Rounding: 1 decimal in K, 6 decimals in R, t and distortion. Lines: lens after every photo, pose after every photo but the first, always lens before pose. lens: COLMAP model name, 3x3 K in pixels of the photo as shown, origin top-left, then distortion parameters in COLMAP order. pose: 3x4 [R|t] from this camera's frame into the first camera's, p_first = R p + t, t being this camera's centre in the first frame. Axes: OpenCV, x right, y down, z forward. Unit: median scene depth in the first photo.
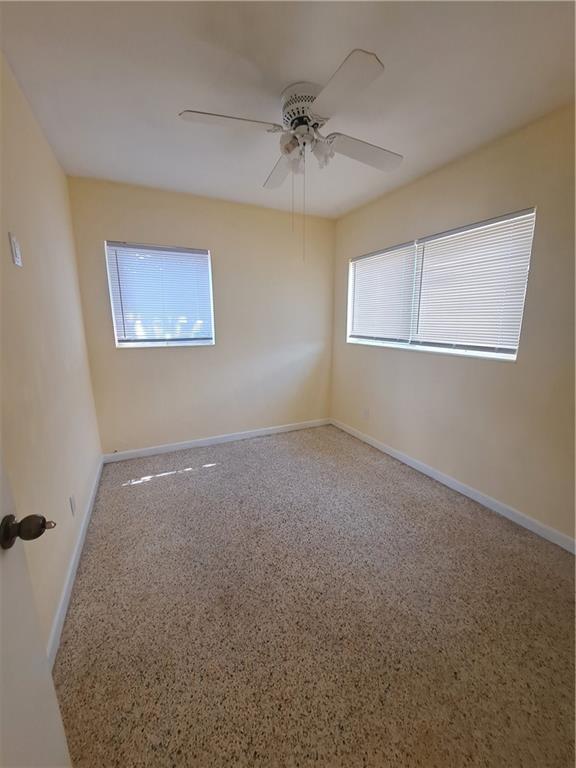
lens RADIAL K [[300.4, 0, 291.5], [0, 300.4, 384.3], [0, 0, 1]] dist [-0.000129, -0.000238]
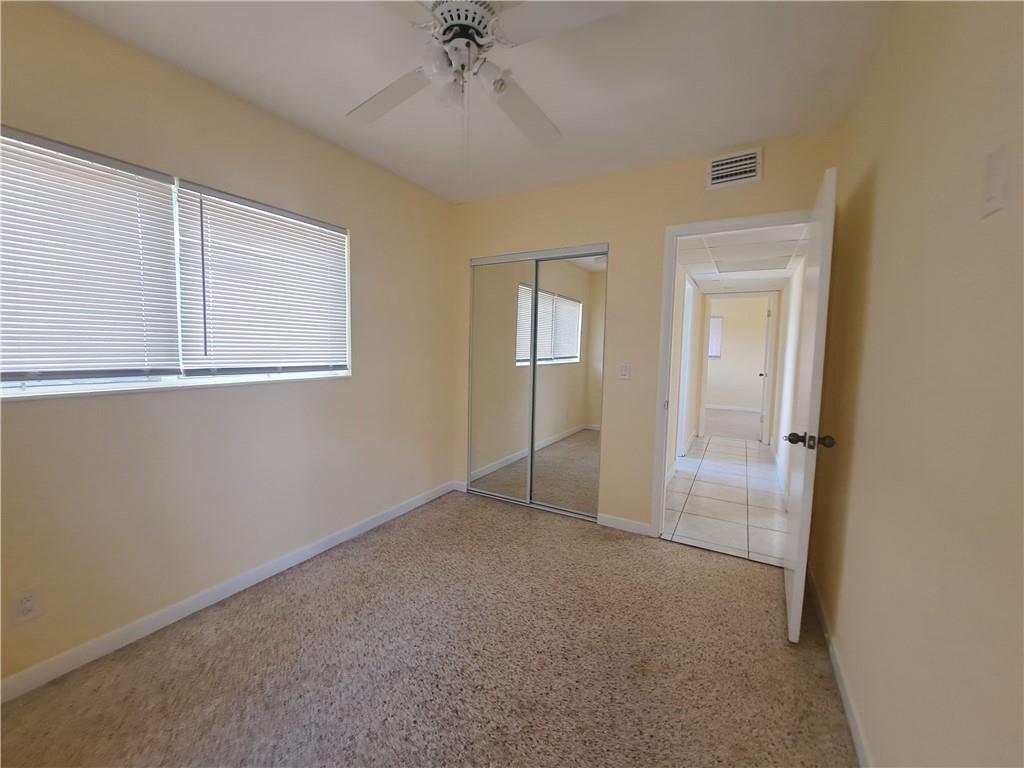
lens RADIAL K [[400.5, 0, 512.0], [0, 400.5, 384.0], [0, 0, 1]] dist [-0.000129, -0.000238]
pose [[-0.546872, -0.089742, 0.832393, -0.625320], [0.157094, 0.965580, 0.207310, -0.233013], [-0.822346, 0.244136, -0.513950, 1.192286]]
